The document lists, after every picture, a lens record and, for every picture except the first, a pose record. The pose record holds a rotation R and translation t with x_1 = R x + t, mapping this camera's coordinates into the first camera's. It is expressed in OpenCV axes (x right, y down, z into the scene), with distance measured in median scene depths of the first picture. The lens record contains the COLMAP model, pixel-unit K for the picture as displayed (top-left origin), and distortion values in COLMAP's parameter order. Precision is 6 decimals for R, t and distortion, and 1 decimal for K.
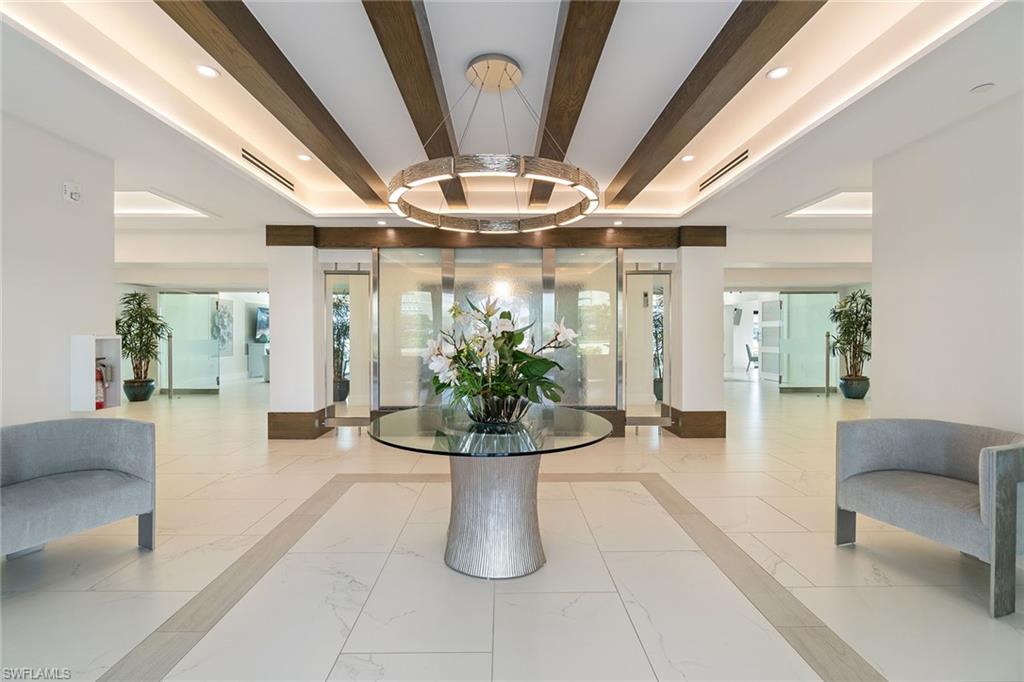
lens RADIAL K [[439.1, 0, 509.4], [0, 439.1, 336.7], [0, 0, 1]] dist [-0.011806, -0.000175]
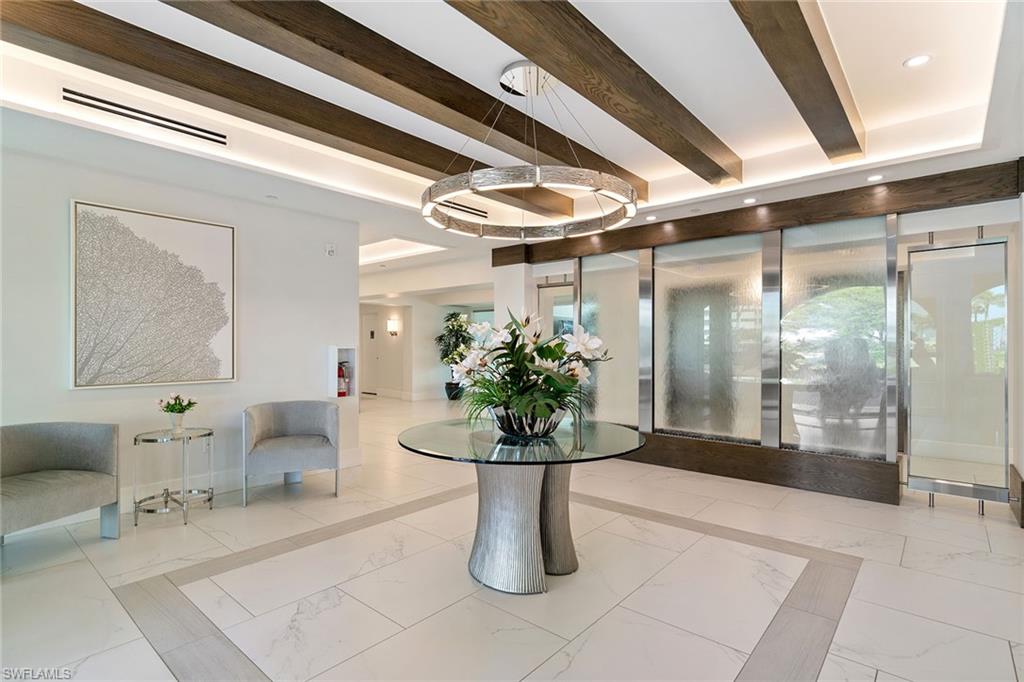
lens RADIAL K [[502.9, 0, 512.0], [0, 502.9, 341.0], [0, 0, 1]] dist [-0.002376, -0.000373]
pose [[0.745163, -0.006168, -0.666854, 0.344323], [-0.005259, 0.999872, -0.015126, 0.001695], [0.666862, 0.014779, 0.745035, 0.071098]]
